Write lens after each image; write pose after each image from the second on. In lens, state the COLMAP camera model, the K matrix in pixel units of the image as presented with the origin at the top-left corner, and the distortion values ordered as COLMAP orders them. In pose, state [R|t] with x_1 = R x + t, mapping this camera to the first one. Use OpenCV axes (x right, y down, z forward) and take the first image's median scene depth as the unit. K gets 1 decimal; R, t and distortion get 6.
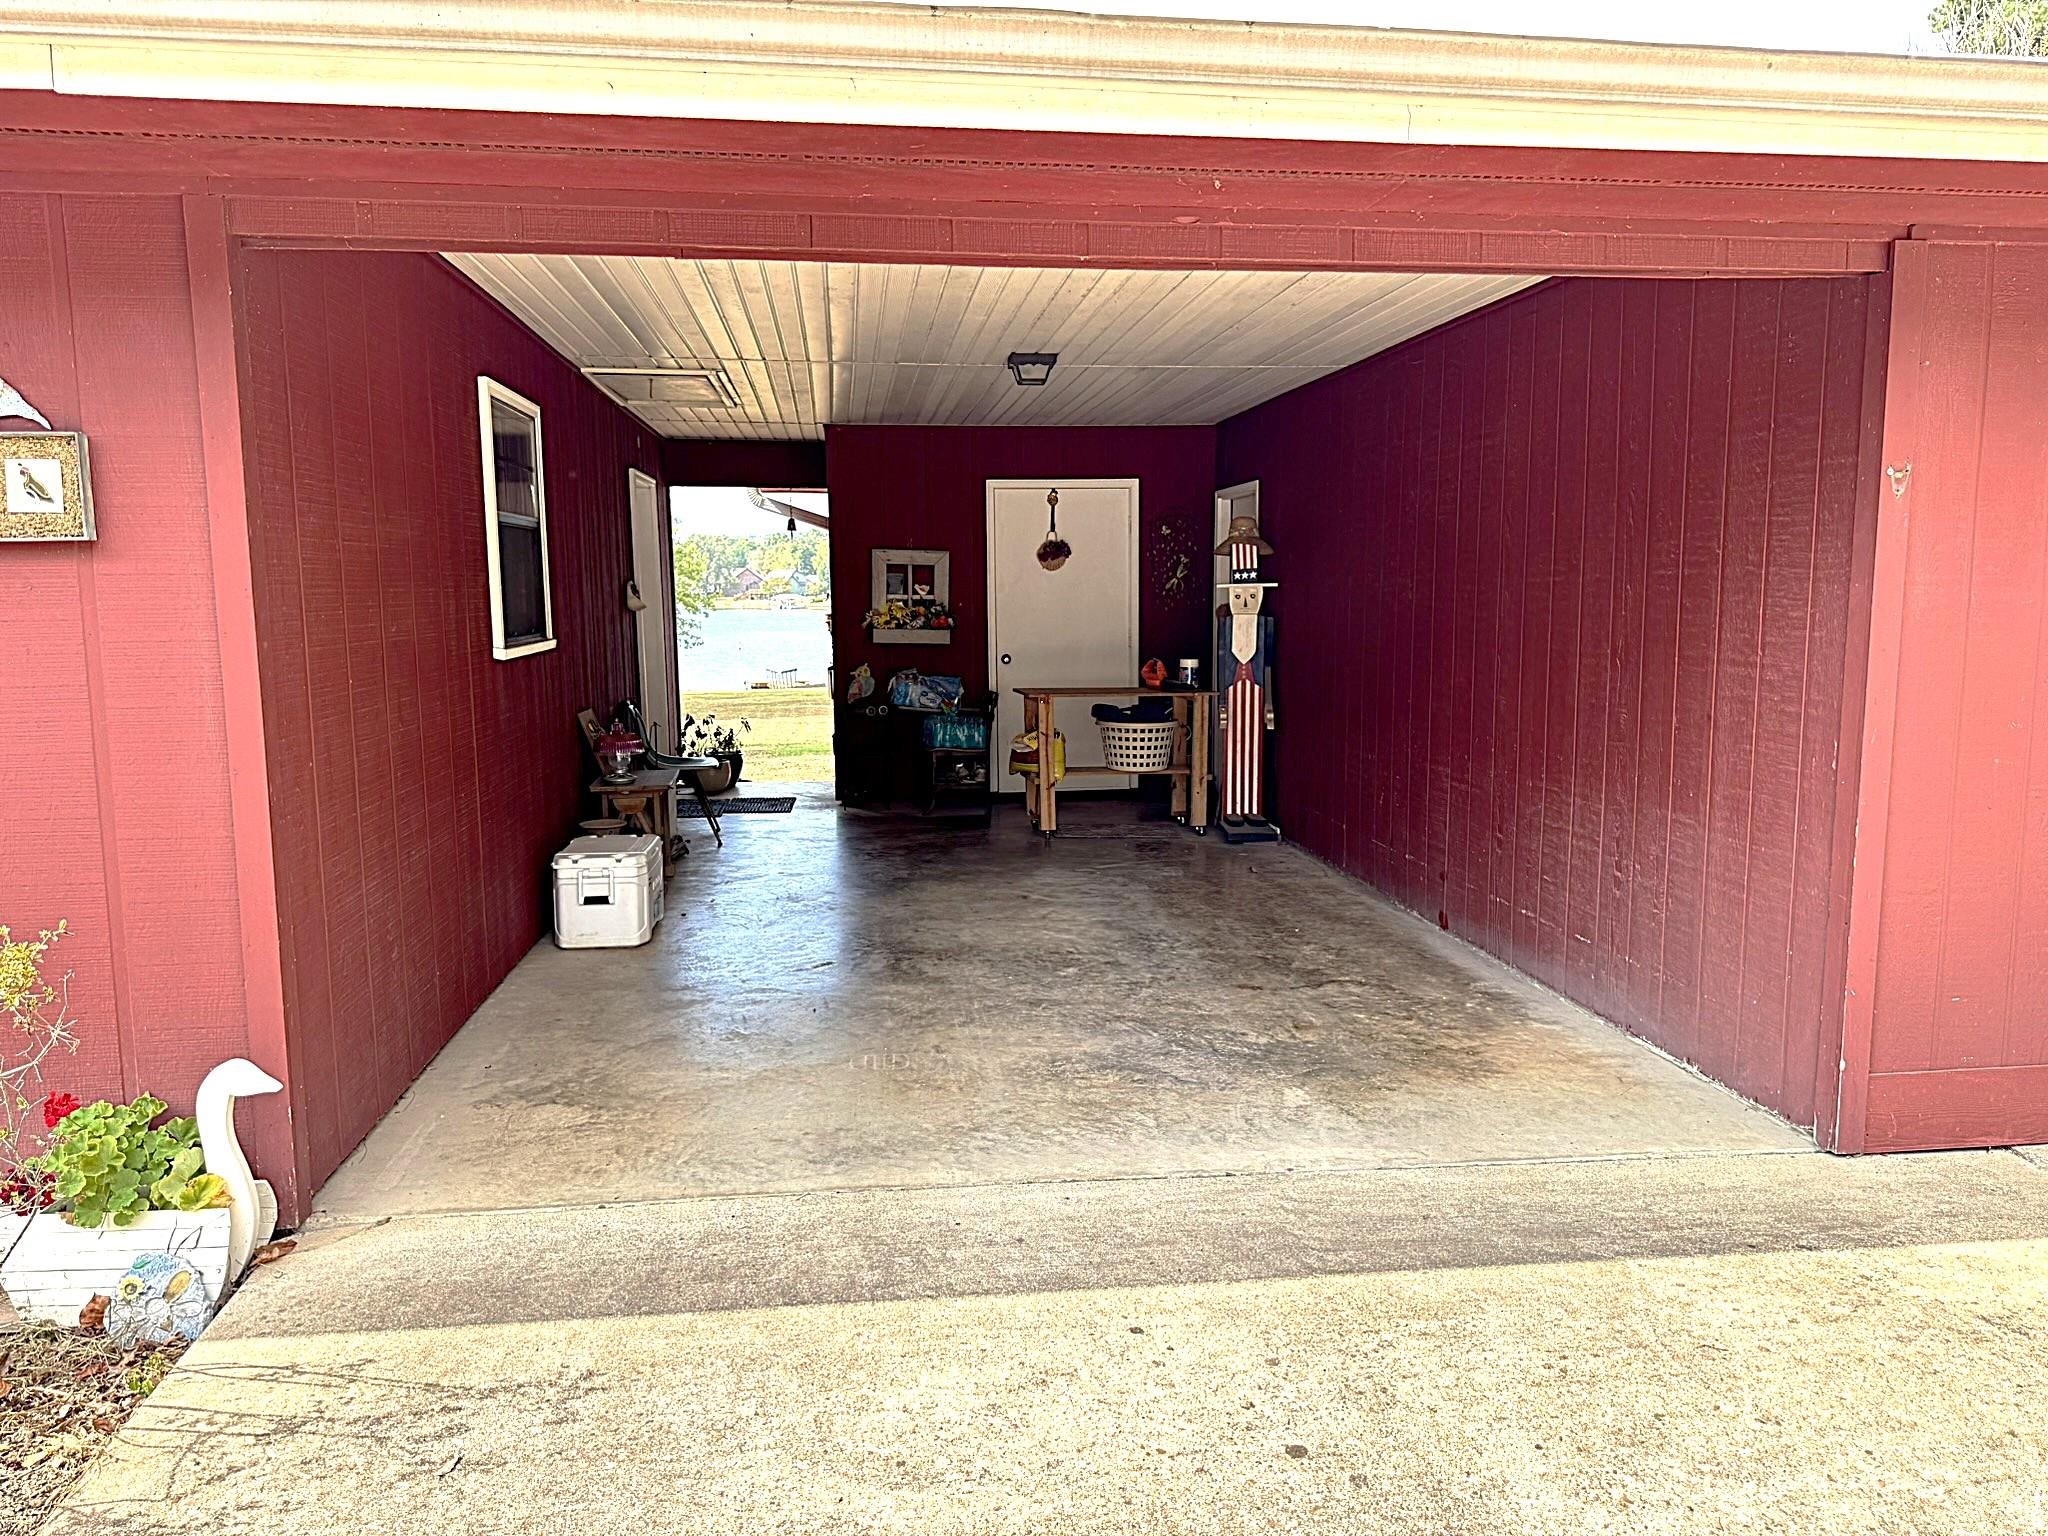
lens RADIAL K [[1438.2, 0, 1032.3], [0, 1438.2, 791.6], [0, 0, 1]] dist [0.089148, -0.116333]
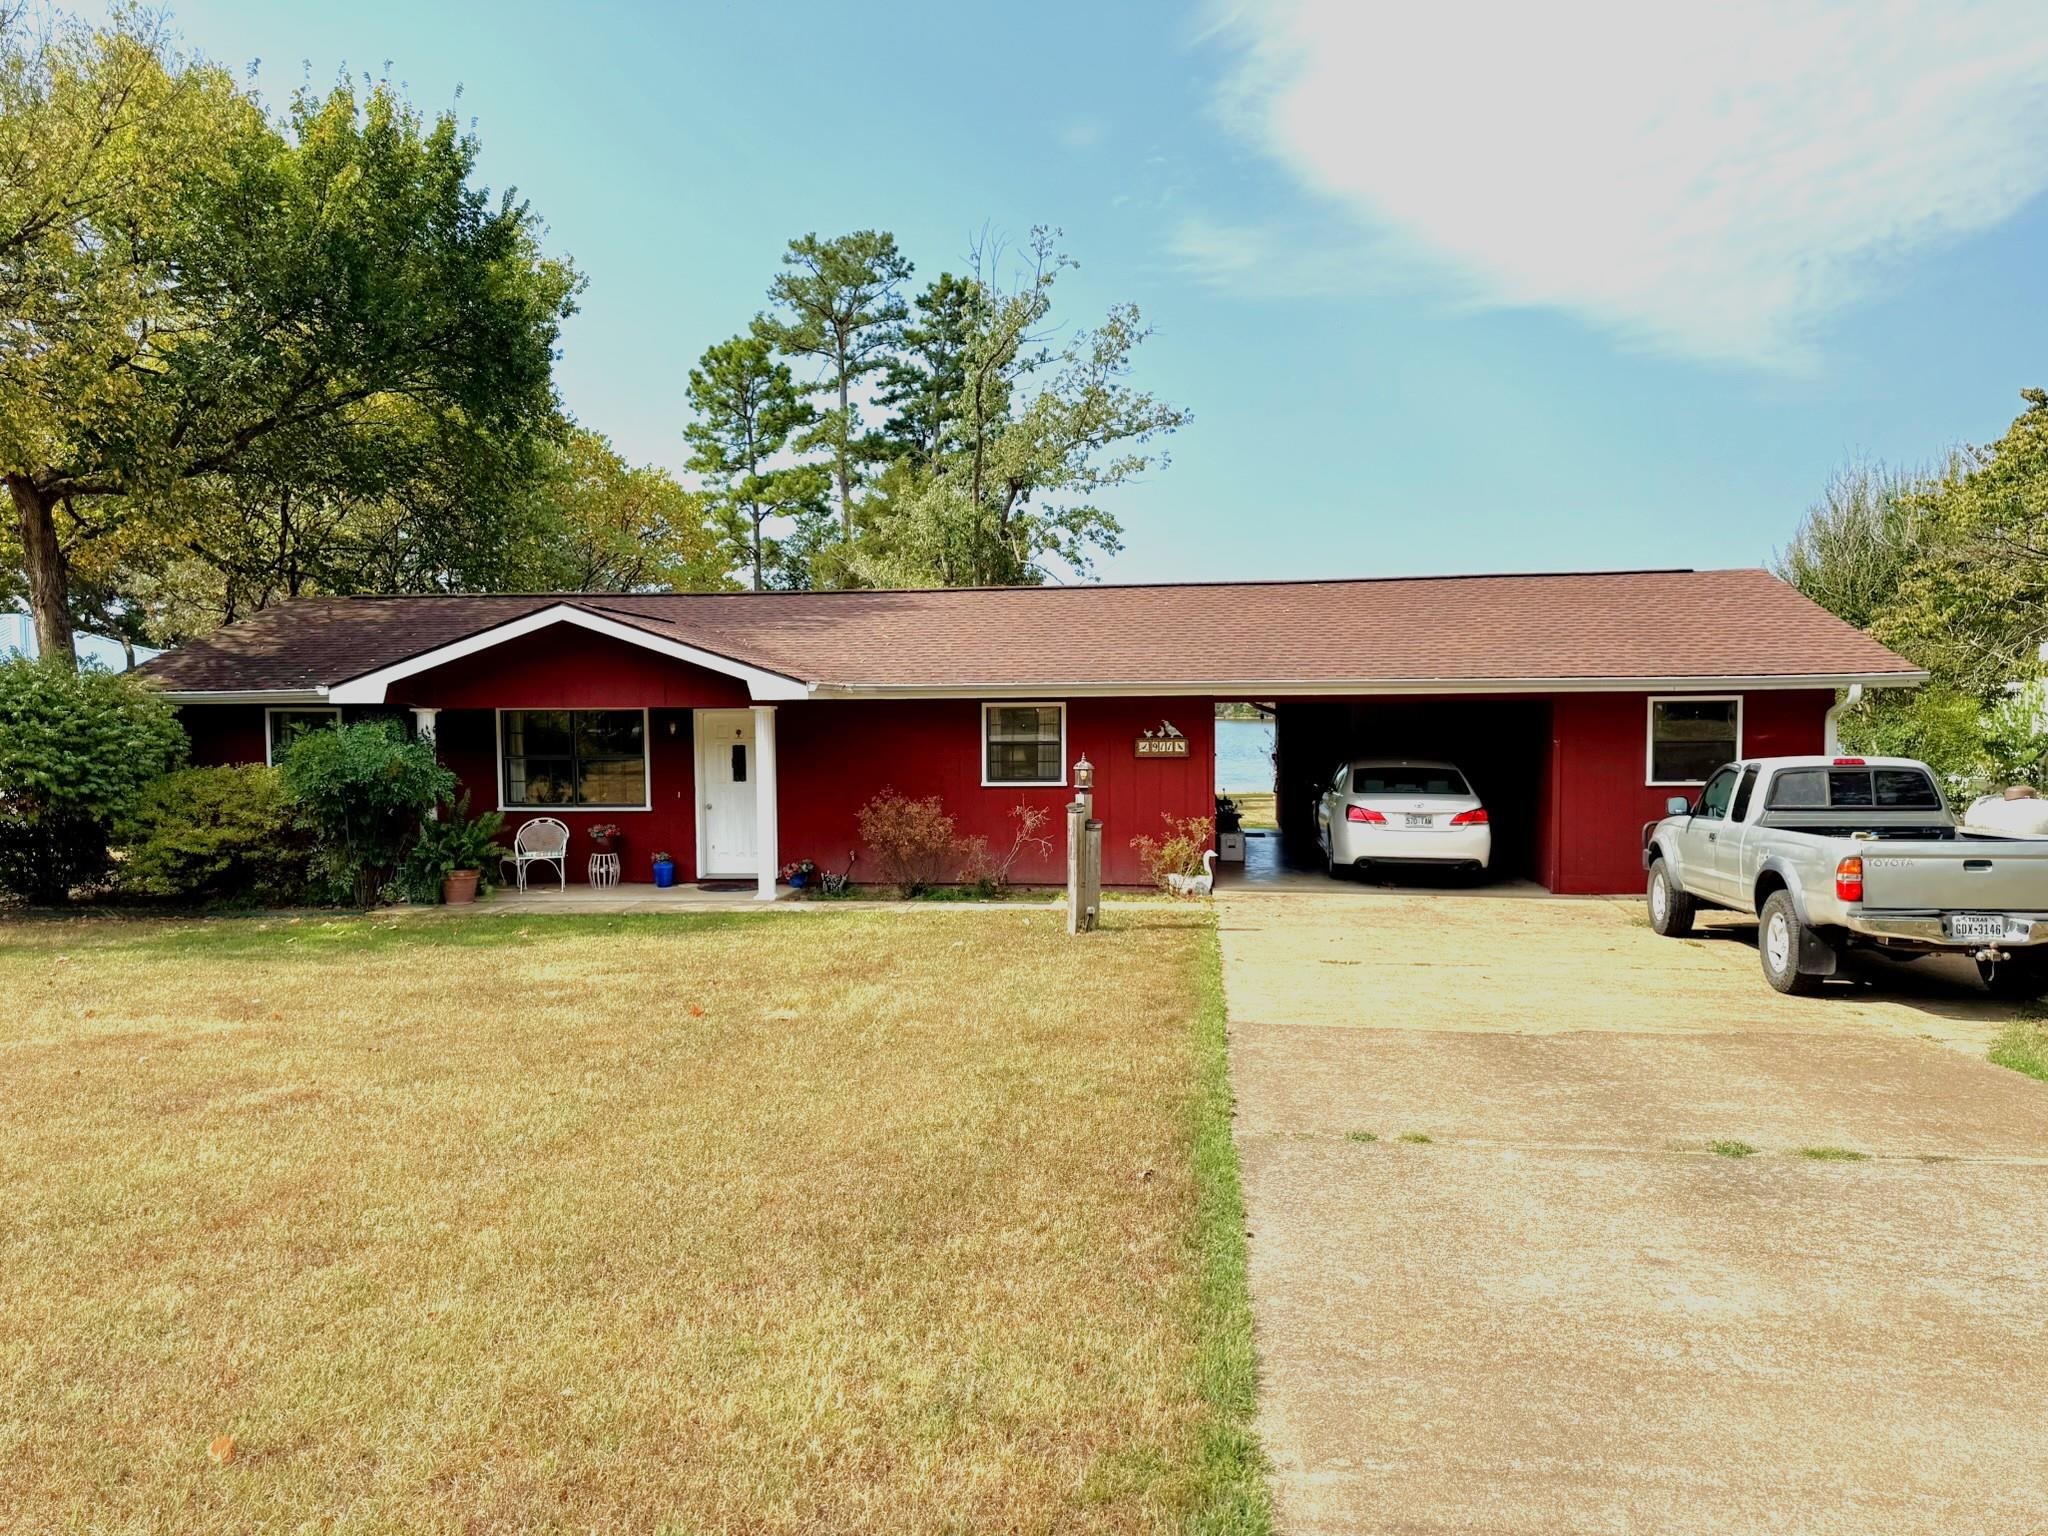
lens RADIAL K [[1438.2, 0, 1032.3], [0, 1438.2, 791.6], [0, 0, 1]] dist [0.089148, -0.116333]
pose [[0.968459, 0.008658, -0.249023, 0.171581], [-0.025867, 0.997490, -0.065919, 0.330612], [0.247827, 0.070281, 0.966252, -4.441152]]
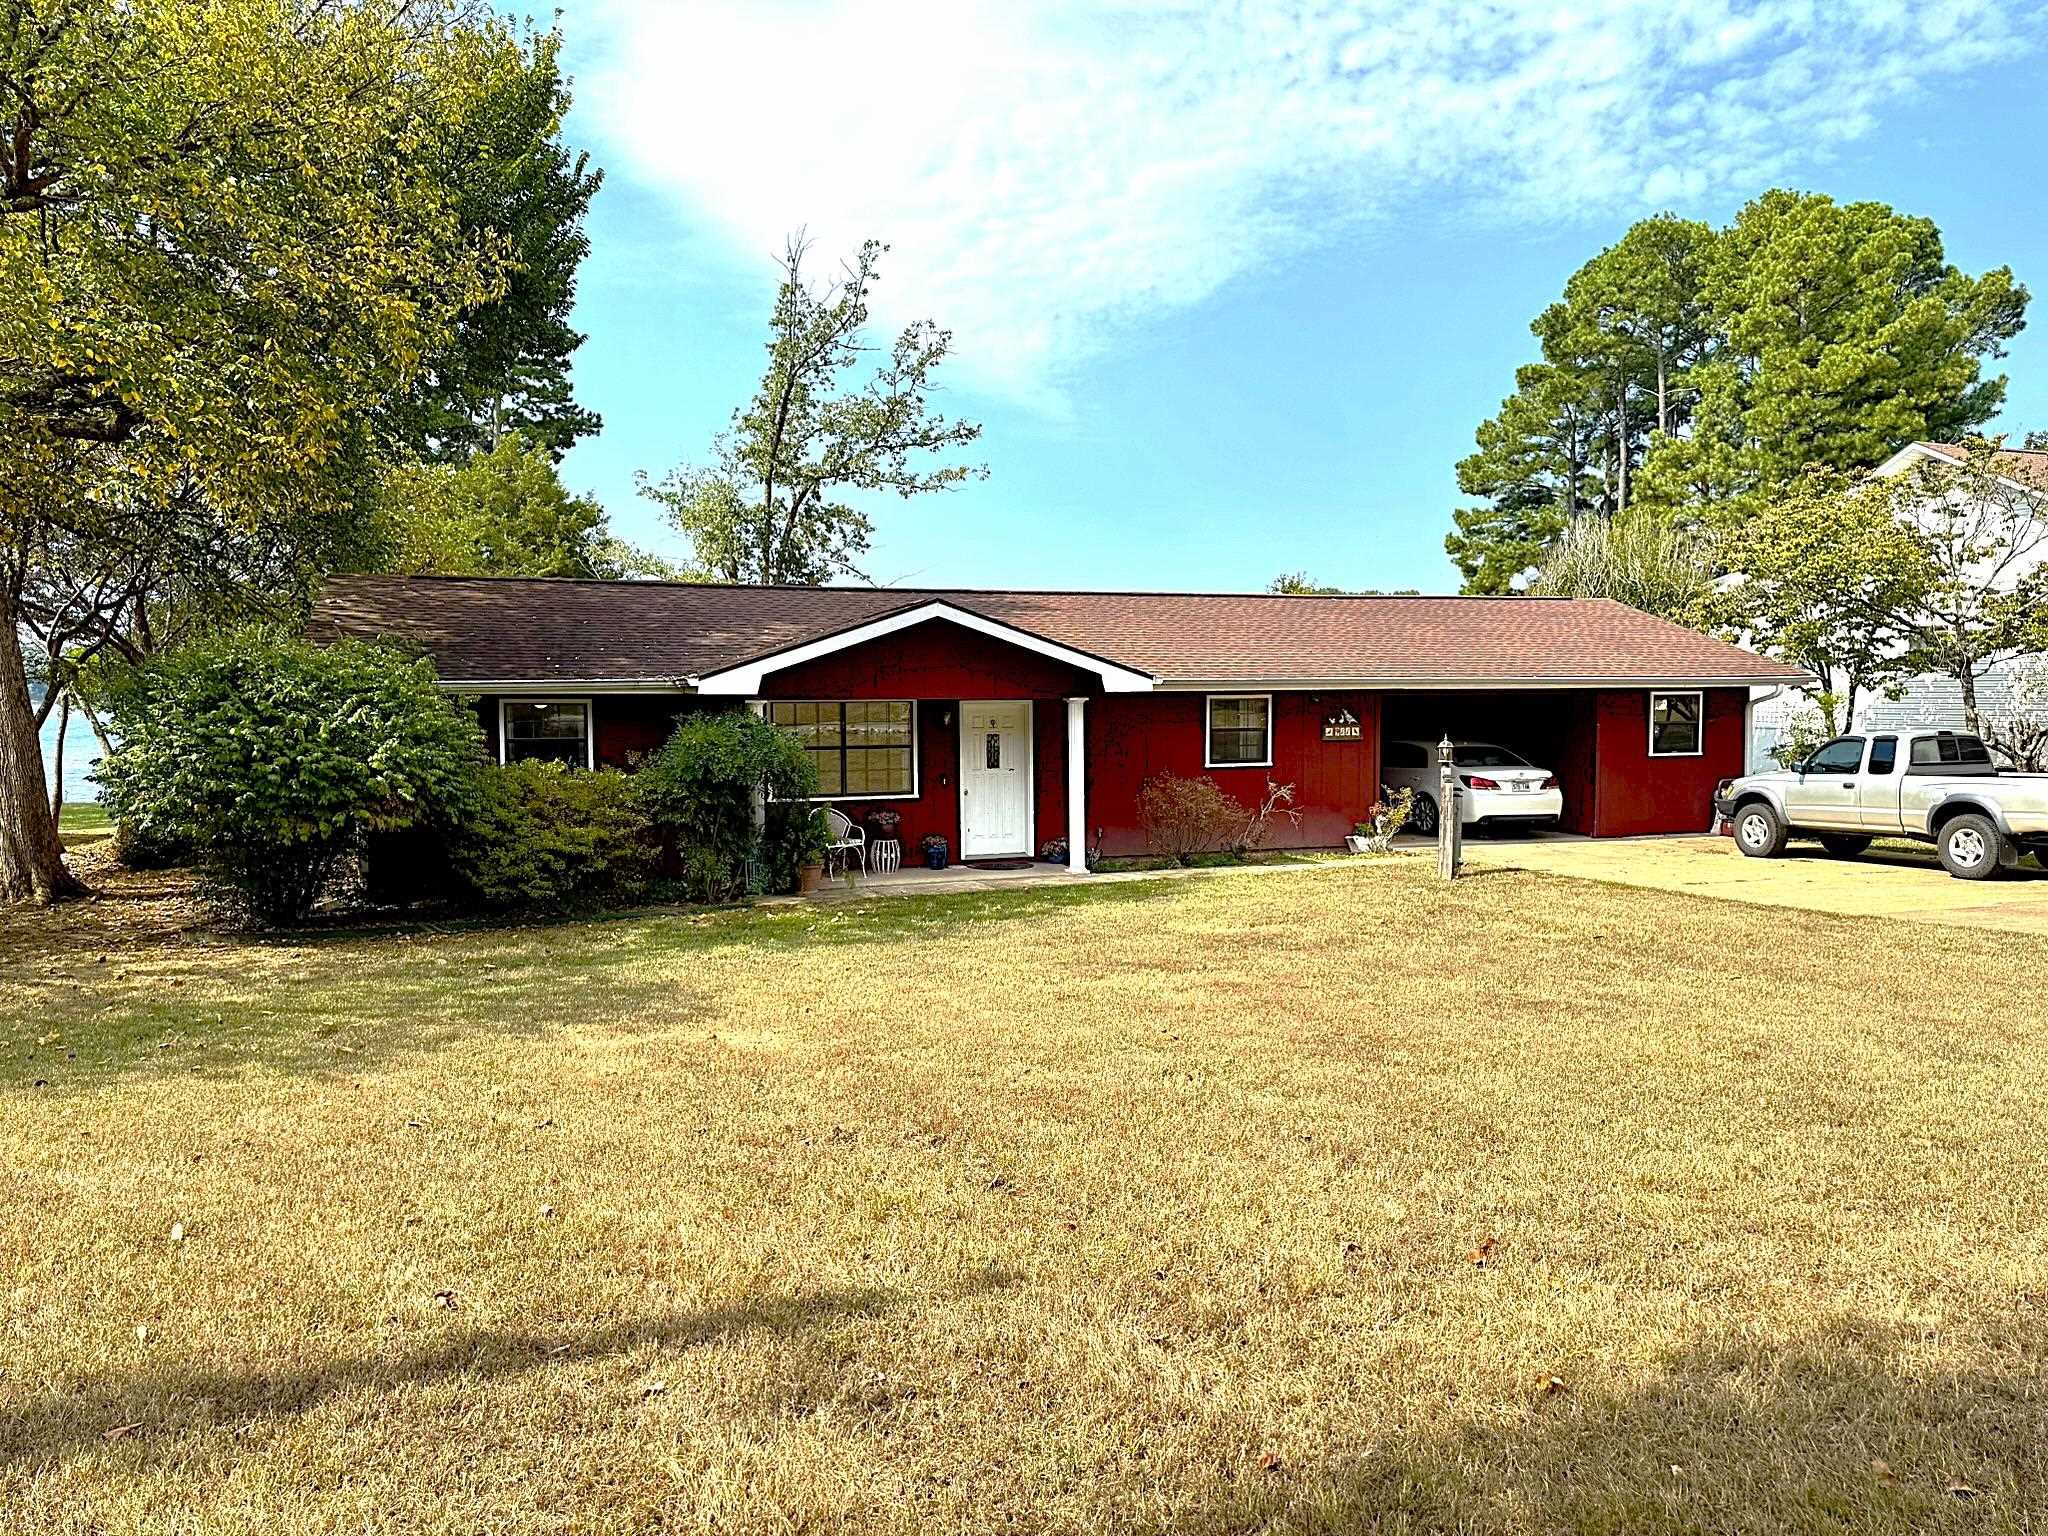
lens RADIAL K [[1438.2, 0, 1032.3], [0, 1438.2, 791.6], [0, 0, 1]] dist [0.089148, -0.116333]
pose [[0.978973, -0.019382, 0.203067, -3.441129], [0.032619, 0.997540, -0.062044, 0.426701], [-0.201365, 0.067363, 0.977197, -5.209720]]
